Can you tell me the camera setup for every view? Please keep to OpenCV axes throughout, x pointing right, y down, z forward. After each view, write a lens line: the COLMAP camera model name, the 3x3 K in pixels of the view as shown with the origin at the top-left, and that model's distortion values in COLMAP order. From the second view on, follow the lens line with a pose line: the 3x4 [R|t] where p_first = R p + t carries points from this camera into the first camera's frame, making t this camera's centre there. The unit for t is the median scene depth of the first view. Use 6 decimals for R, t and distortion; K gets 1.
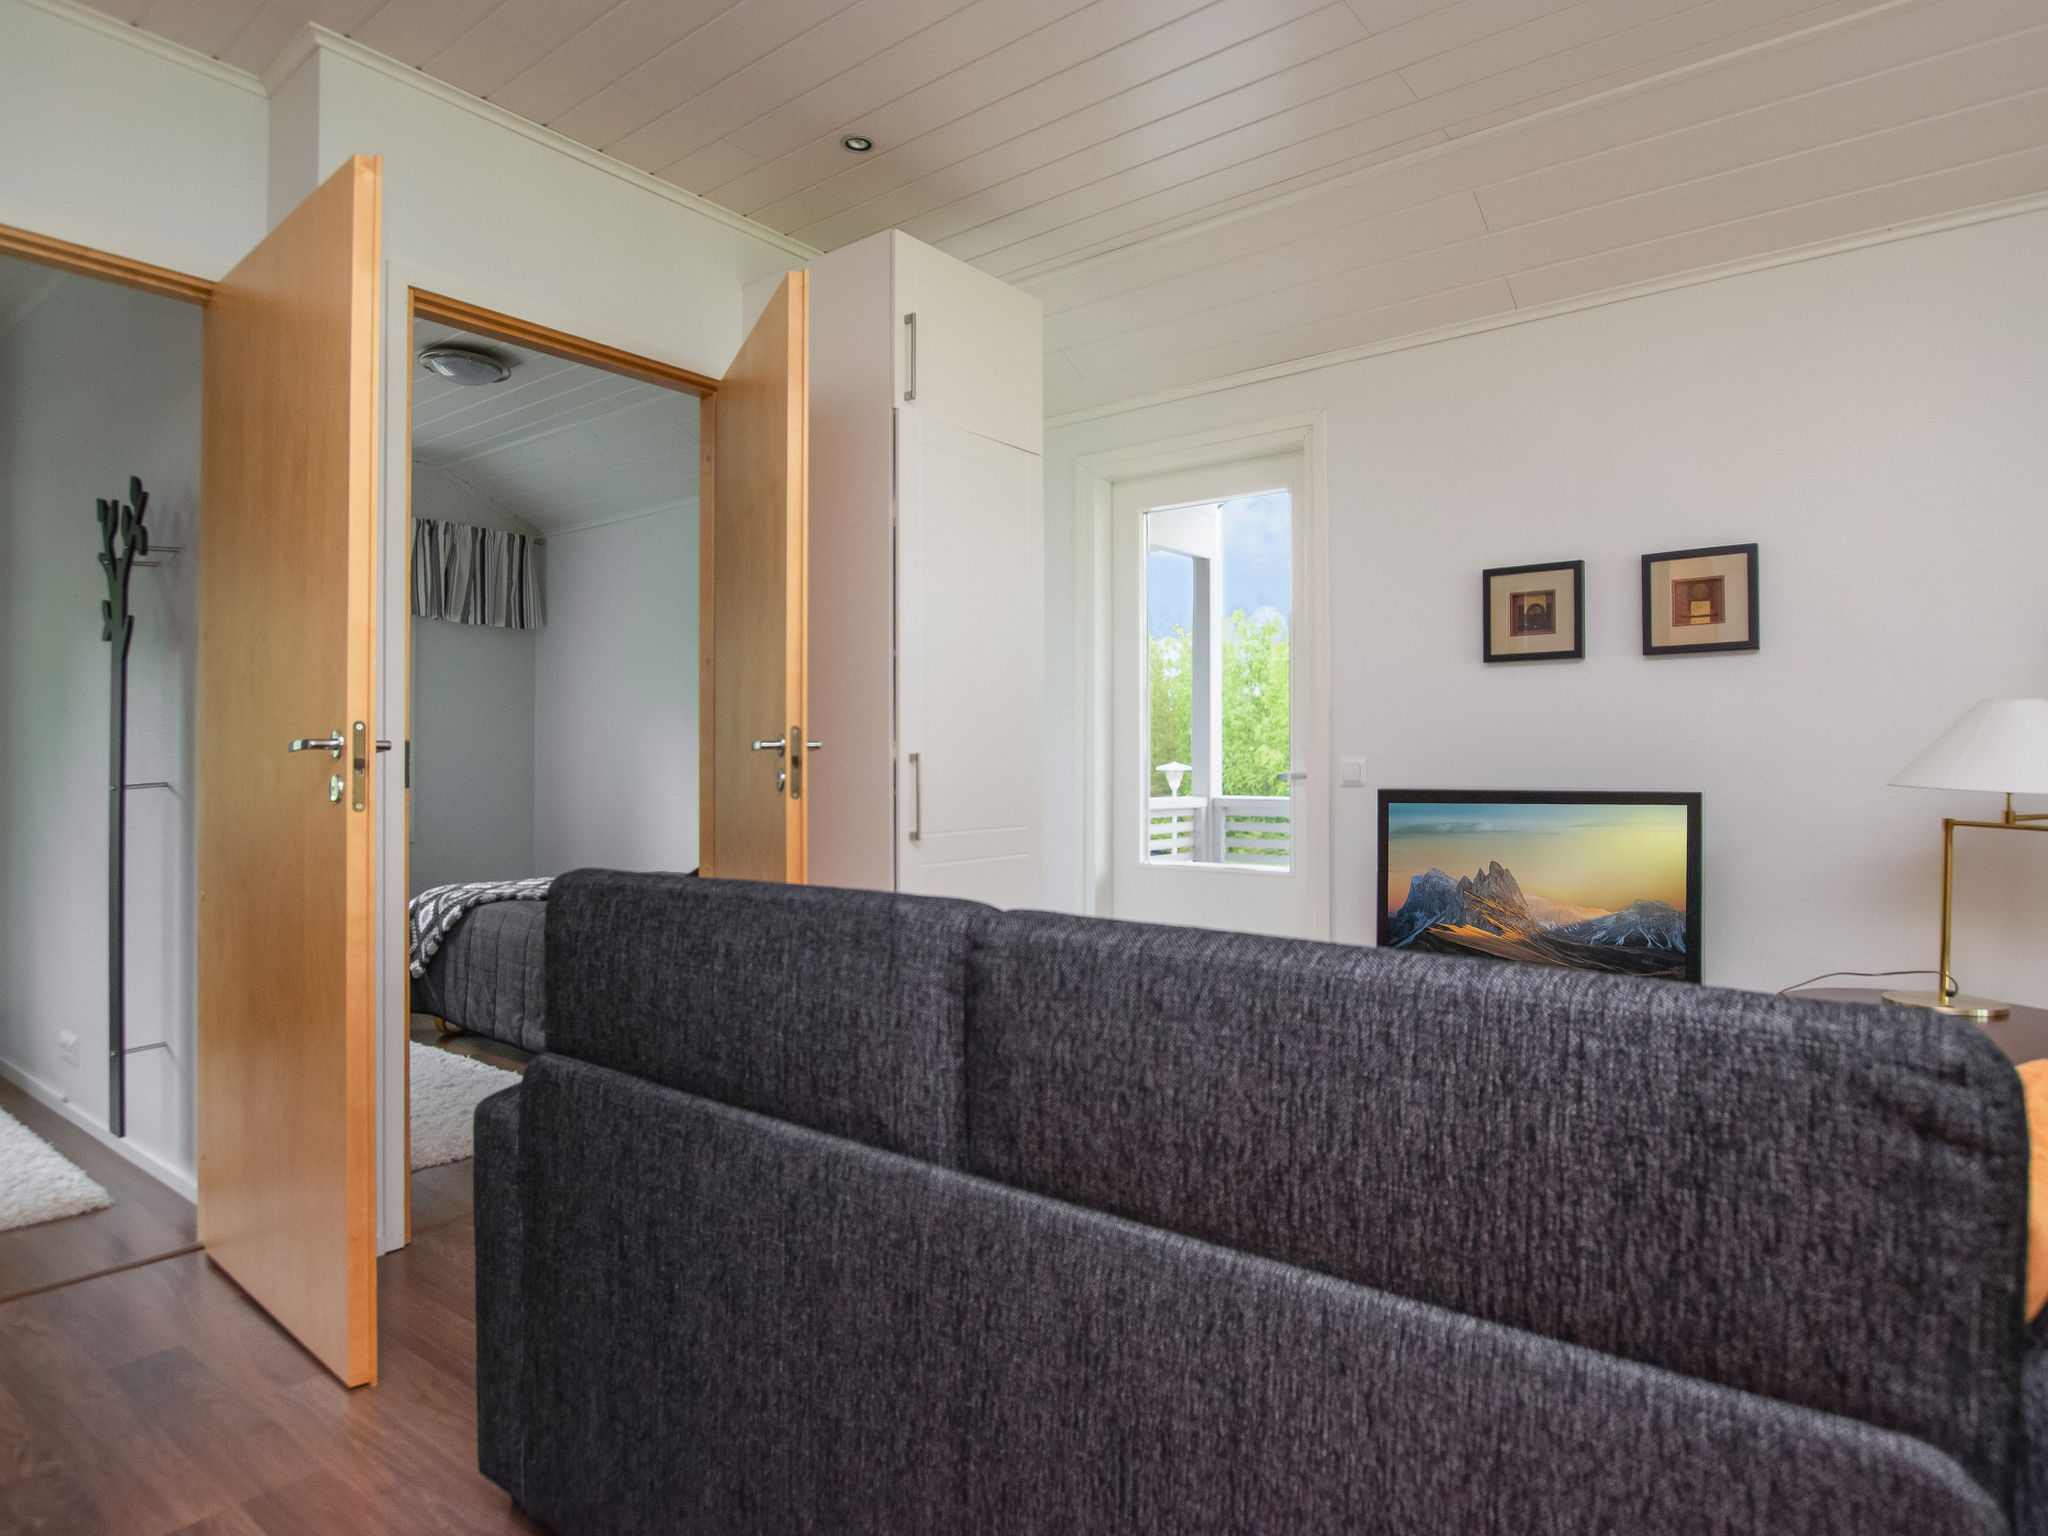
lens RADIAL K [[1190.2, 0, 1024.0], [0, 1190.2, 768.0], [0, 0, 1]] dist [-0.025646, 0.002232]
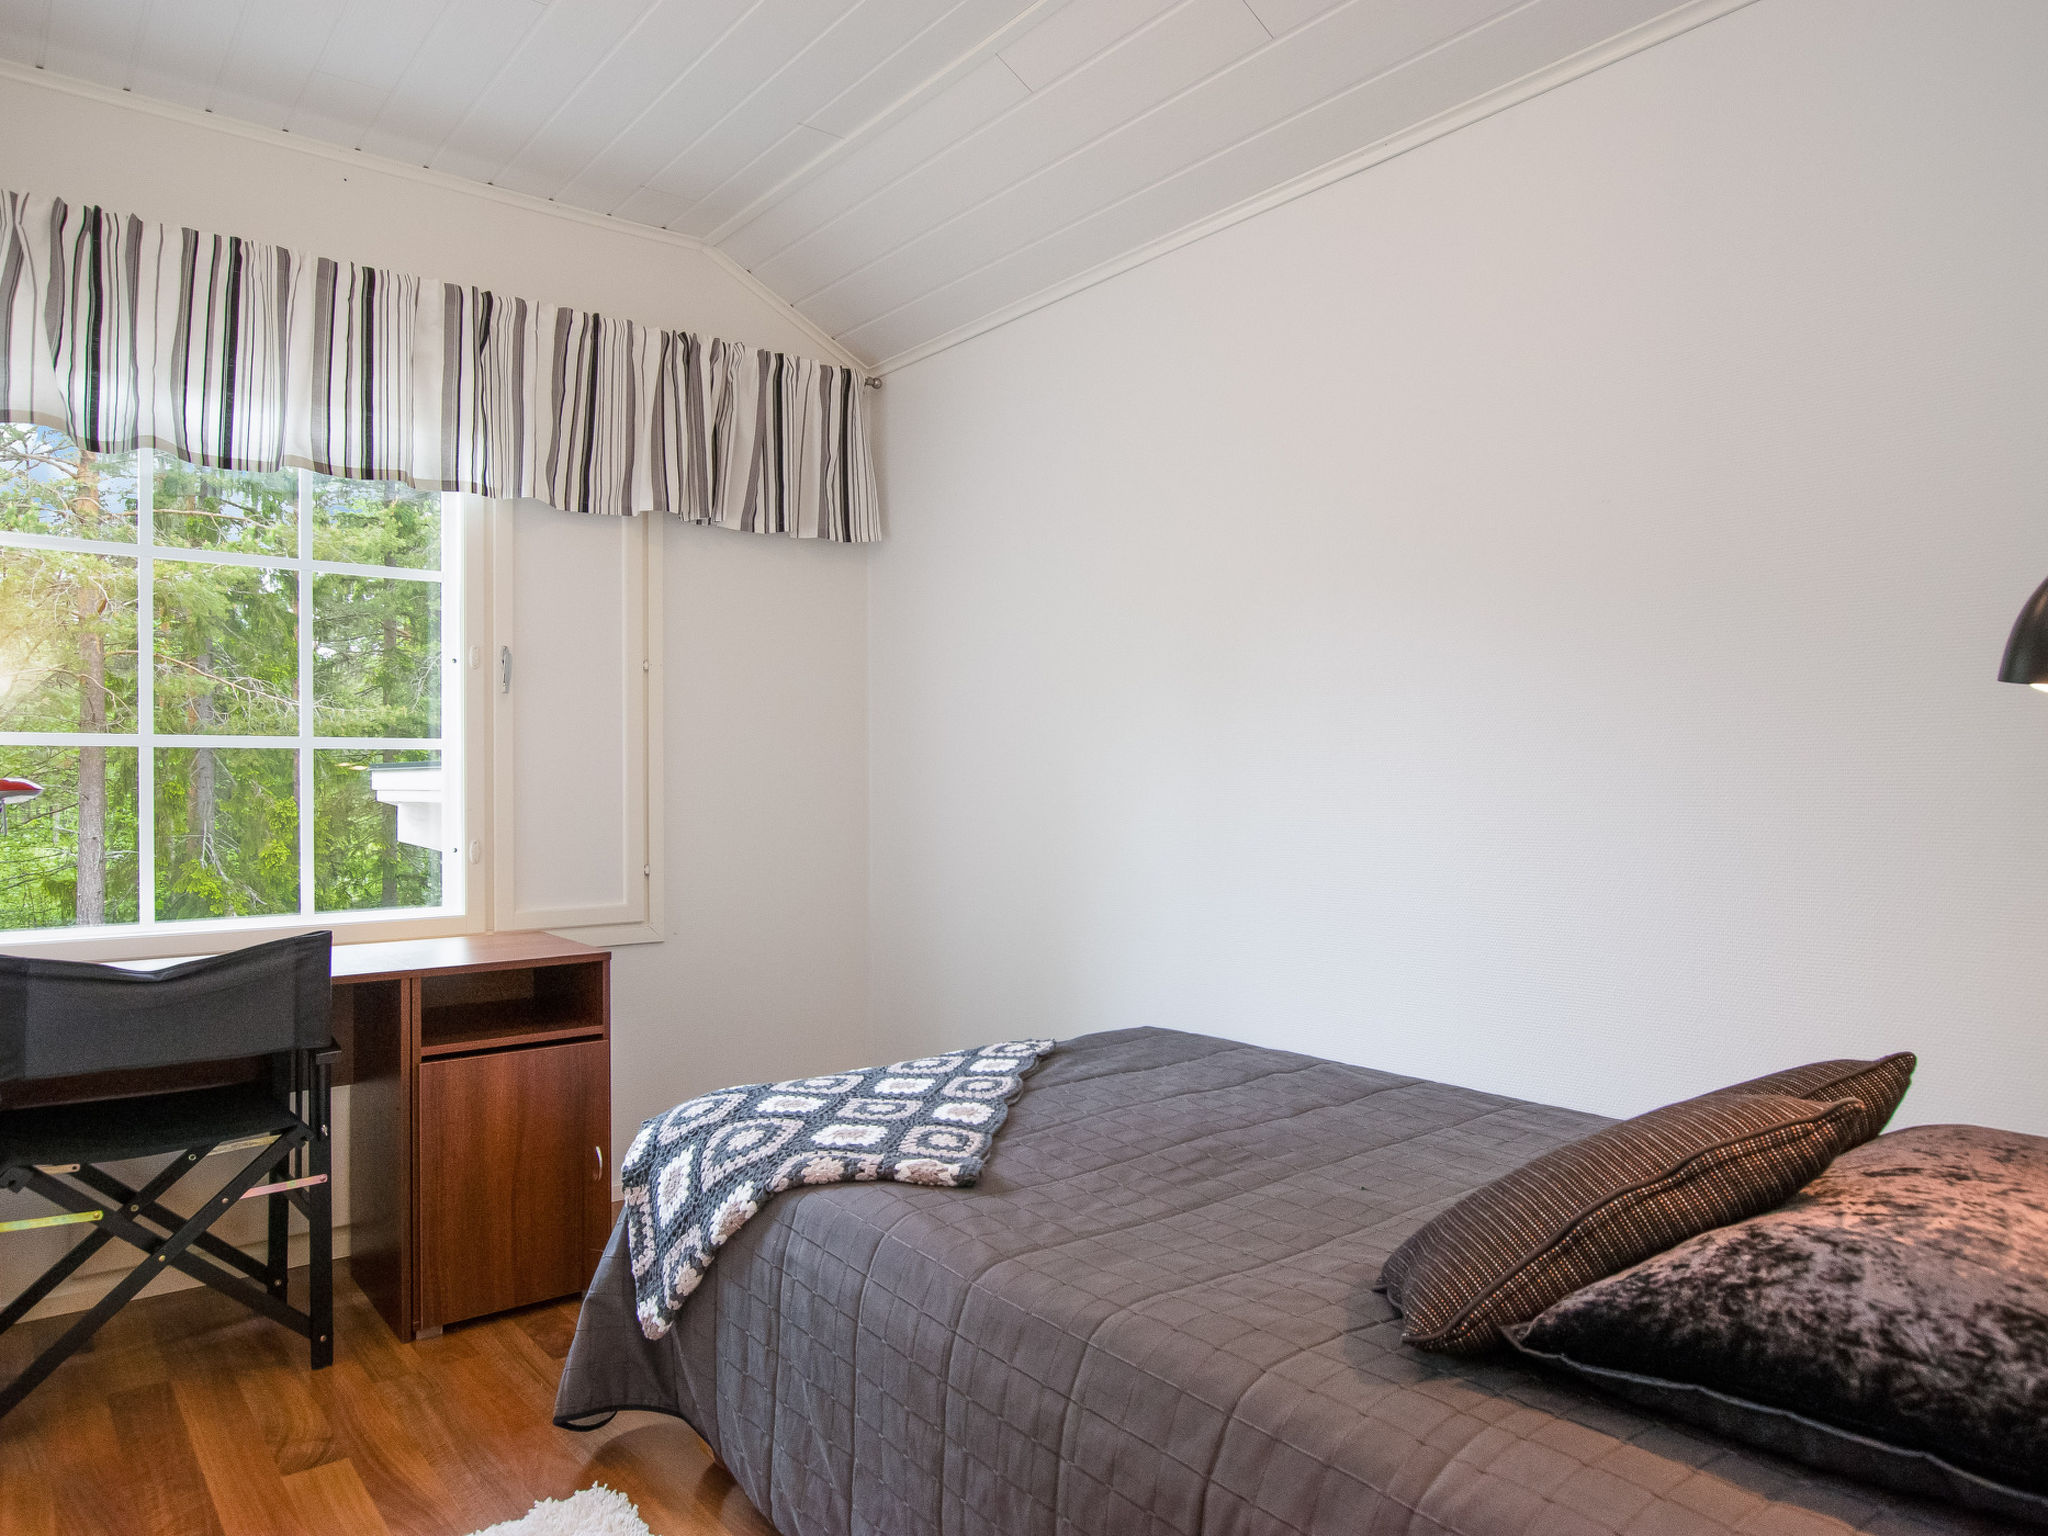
lens RADIAL K [[1319.3, 0, 1024.0], [0, 1319.3, 768.0], [0, 0, 1]] dist [-0.004908, -0.001421]
pose [[0.974426, -0.006734, -0.224609, -0.285819], [0.006607, 0.999977, -0.001319, -0.017960], [0.224613, -0.000199, 0.974448, 0.585996]]
